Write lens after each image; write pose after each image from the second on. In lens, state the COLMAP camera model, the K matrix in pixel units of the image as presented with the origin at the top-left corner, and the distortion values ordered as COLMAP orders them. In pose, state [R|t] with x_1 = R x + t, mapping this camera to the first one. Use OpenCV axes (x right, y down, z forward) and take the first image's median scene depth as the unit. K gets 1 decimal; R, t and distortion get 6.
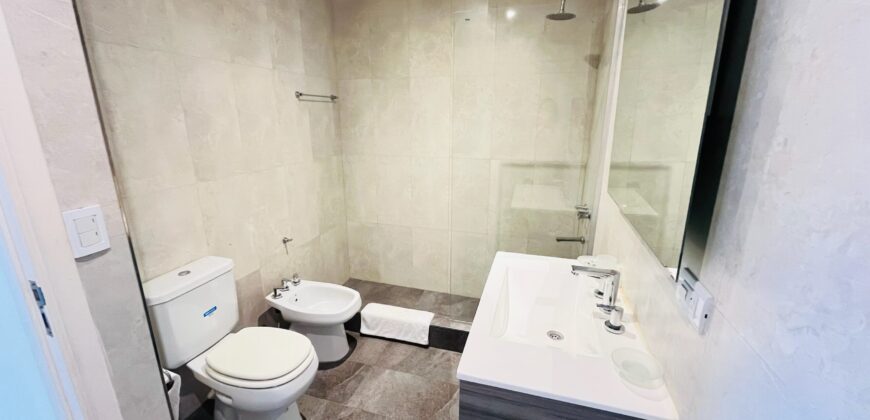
lens RADIAL K [[349.6, 0, 435.0], [0, 349.6, 210.0], [0, 0, 1]] dist [-0.008537, -0.000251]
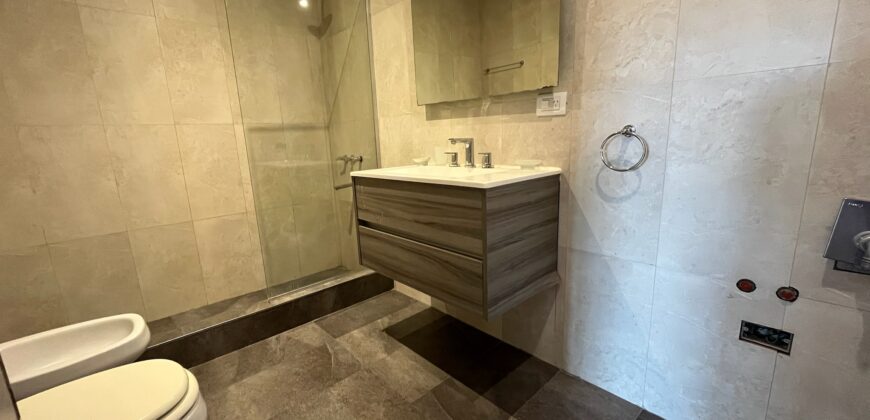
lens RADIAL K [[349.6, 0, 435.0], [0, 349.6, 210.0], [0, 0, 1]] dist [-0.008537, -0.000251]
pose [[0.512308, -0.199471, 0.835315, -0.364857], [0.266563, 0.961546, 0.066129, 0.142203], [-0.816385, 0.188786, 0.545779, 0.158949]]
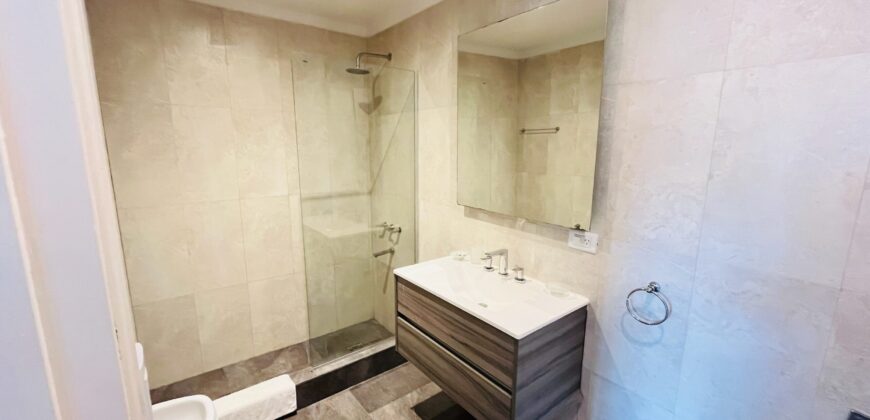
lens RADIAL K [[349.6, 0, 435.0], [0, 349.6, 210.0], [0, 0, 1]] dist [-0.008537, -0.000251]
pose [[0.583092, -0.145368, 0.799294, -0.396145], [0.210642, 0.977267, 0.024070, -0.045735], [-0.784623, 0.154330, 0.600457, 0.110874]]
